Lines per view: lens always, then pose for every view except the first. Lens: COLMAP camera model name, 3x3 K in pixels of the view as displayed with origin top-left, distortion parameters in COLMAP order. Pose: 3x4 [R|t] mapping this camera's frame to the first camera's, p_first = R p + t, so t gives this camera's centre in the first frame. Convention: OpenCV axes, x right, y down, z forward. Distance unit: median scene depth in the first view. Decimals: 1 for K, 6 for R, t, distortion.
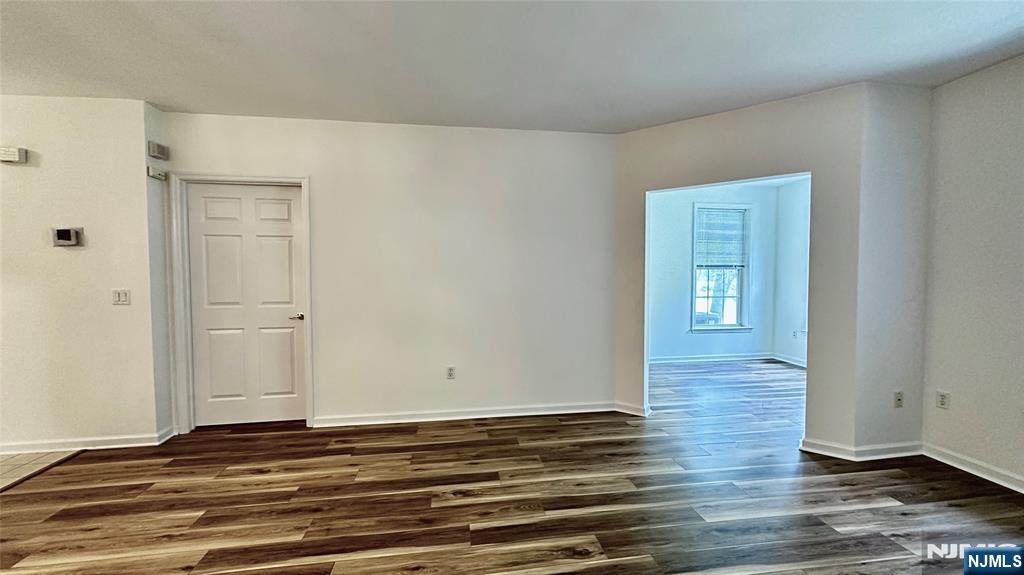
lens RADIAL K [[405.9, 0, 512.8], [0, 405.9, 292.4], [0, 0, 1]] dist [-0.001956, 0.000759]
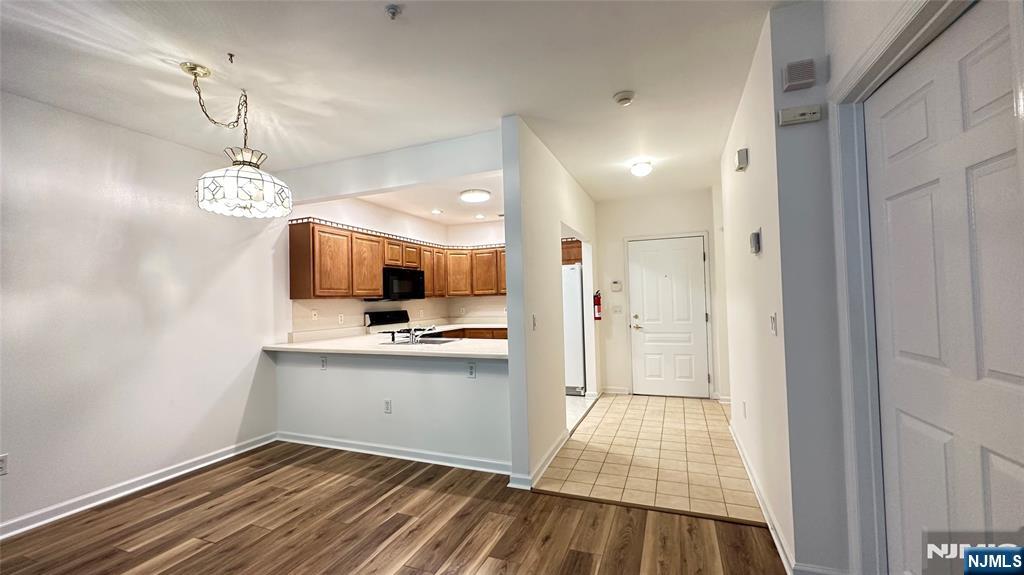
lens RADIAL K [[405.9, 0, 510.0], [0, 405.9, 286.9], [0, 0, 1]] dist [-0.001956, 0.000759]
pose [[-0.509564, -0.008311, -0.860392, -0.174271], [-0.008679, 0.999952, -0.004519, -0.043221], [0.860389, 0.005164, -0.509612, 0.988402]]
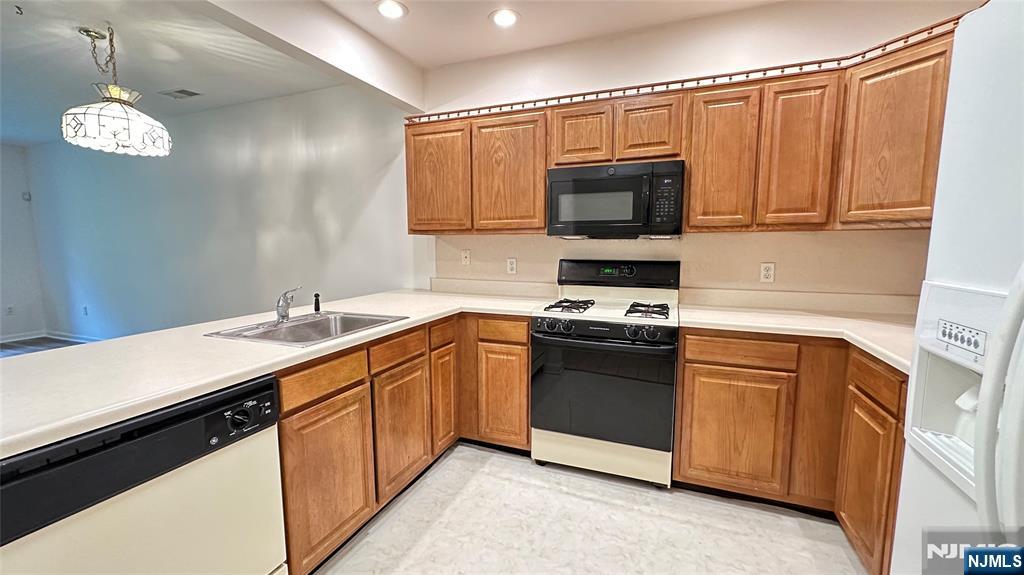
lens RADIAL K [[405.9, 0, 511.3], [0, 405.9, 287.6], [0, 0, 1]] dist [-0.001956, 0.000759]
pose [[-0.863495, -0.049511, 0.501922, -1.722822], [0.026885, 0.989236, 0.143835, -0.011552], [-0.503641, 0.137695, -0.852869, 0.466572]]
